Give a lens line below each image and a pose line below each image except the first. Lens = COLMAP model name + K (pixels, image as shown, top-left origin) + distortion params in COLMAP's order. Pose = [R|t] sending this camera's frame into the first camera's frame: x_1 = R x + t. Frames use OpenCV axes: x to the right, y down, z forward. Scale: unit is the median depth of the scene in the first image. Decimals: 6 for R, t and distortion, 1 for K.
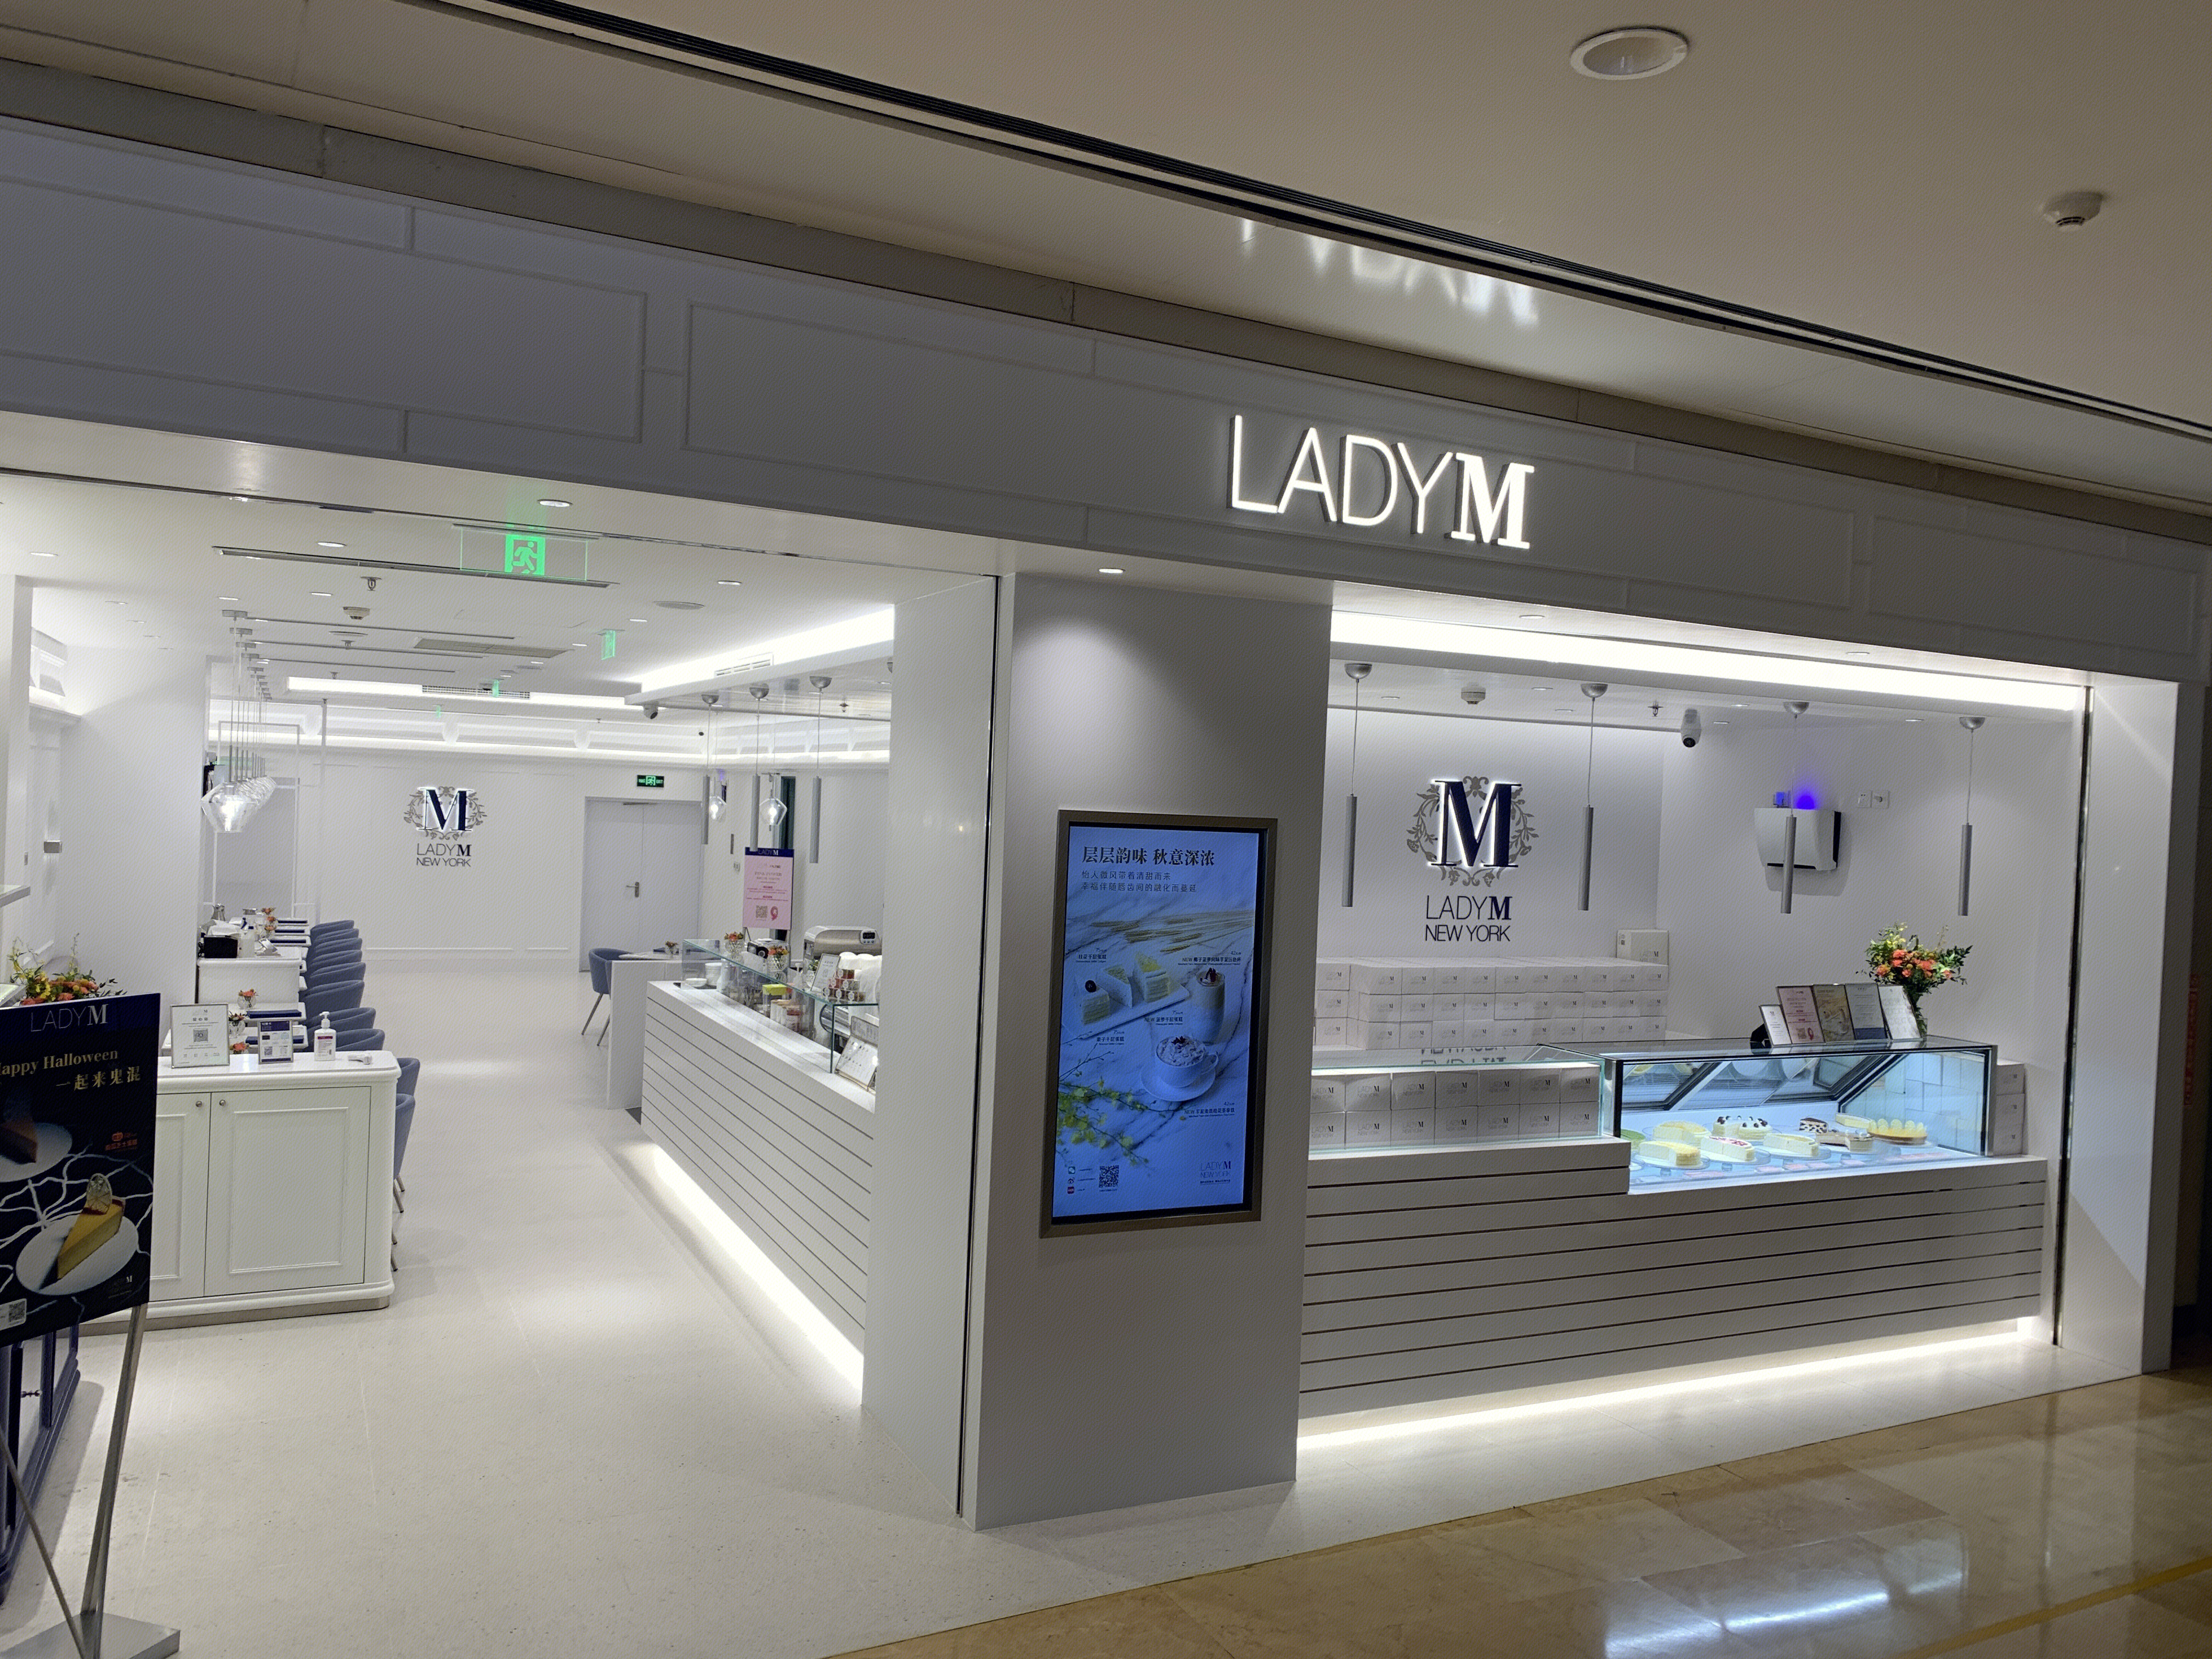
lens RADIAL K [[1633.2, 0, 1106.0], [0, 1633.2, 829.5], [0, 0, 1]] dist [0.010103, -0.041281]
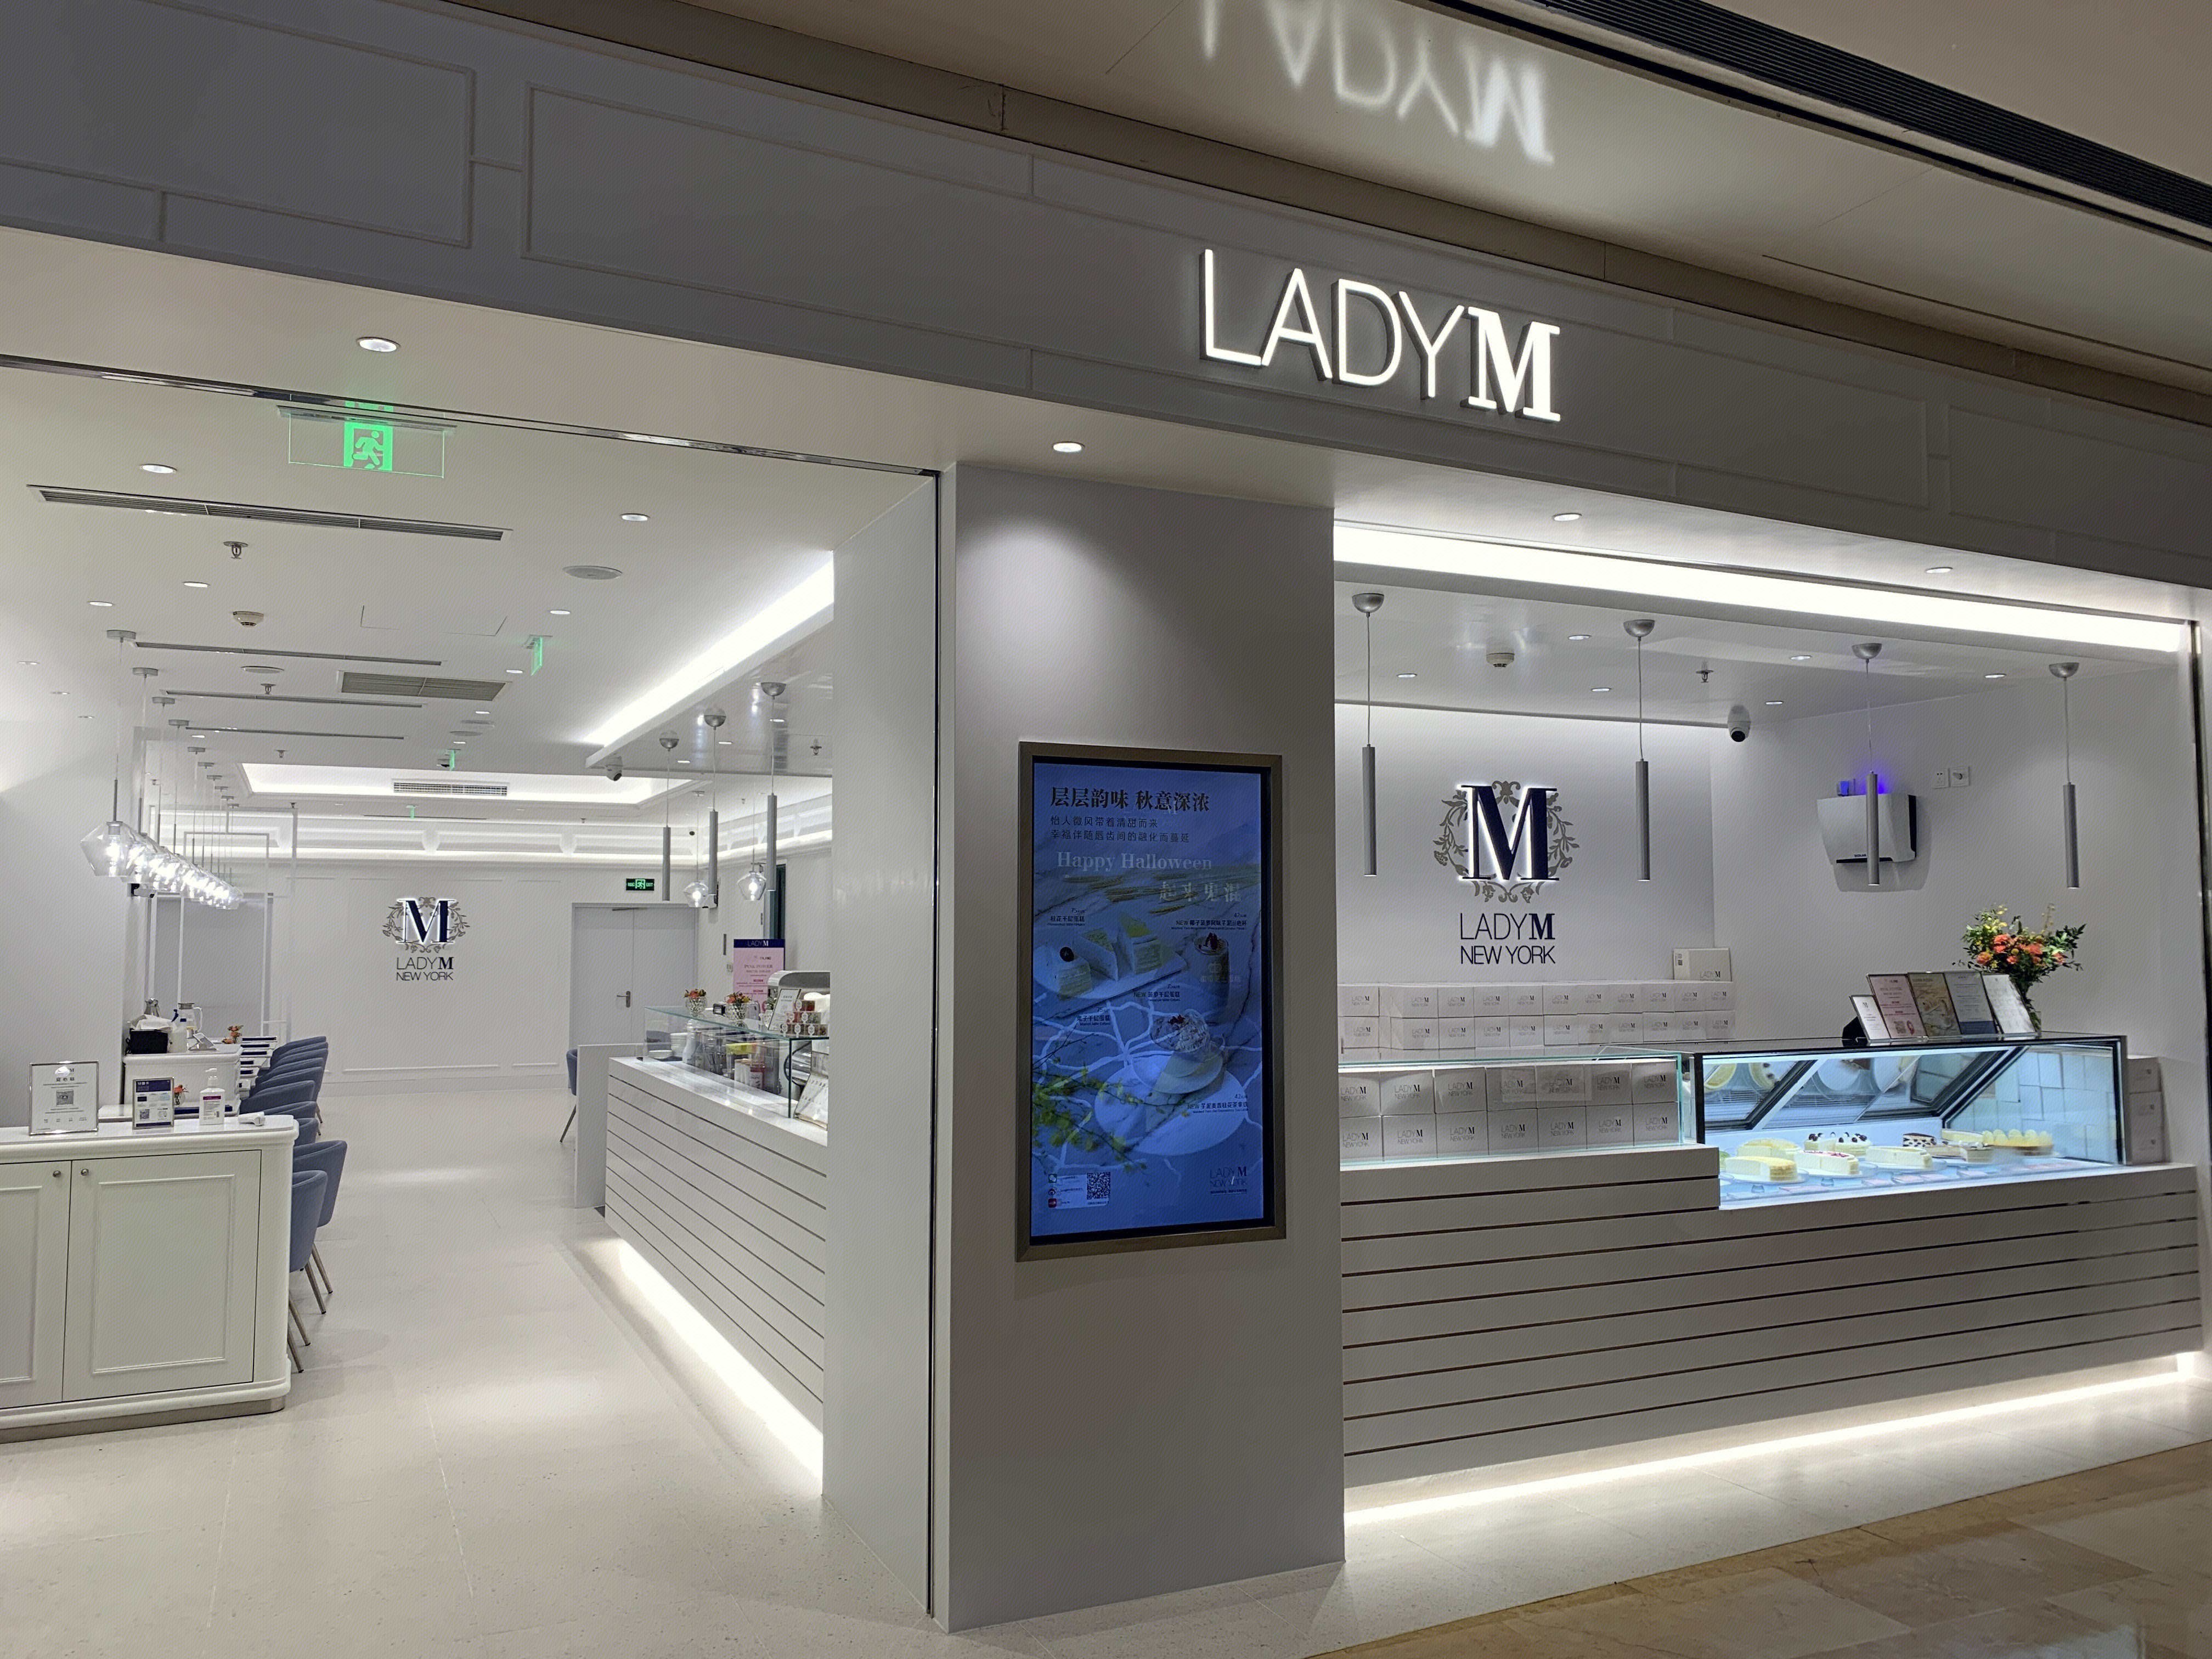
lens RADIAL K [[1638.6, 0, 1106.0], [0, 1638.6, 829.5], [0, 0, 1]] dist [-0.004942, -0.003388]
pose [[0.999046, -0.042591, -0.009670, 0.016023], [0.041697, 0.996004, -0.078972, 0.074471], [0.012995, 0.078493, 0.996830, 0.122153]]
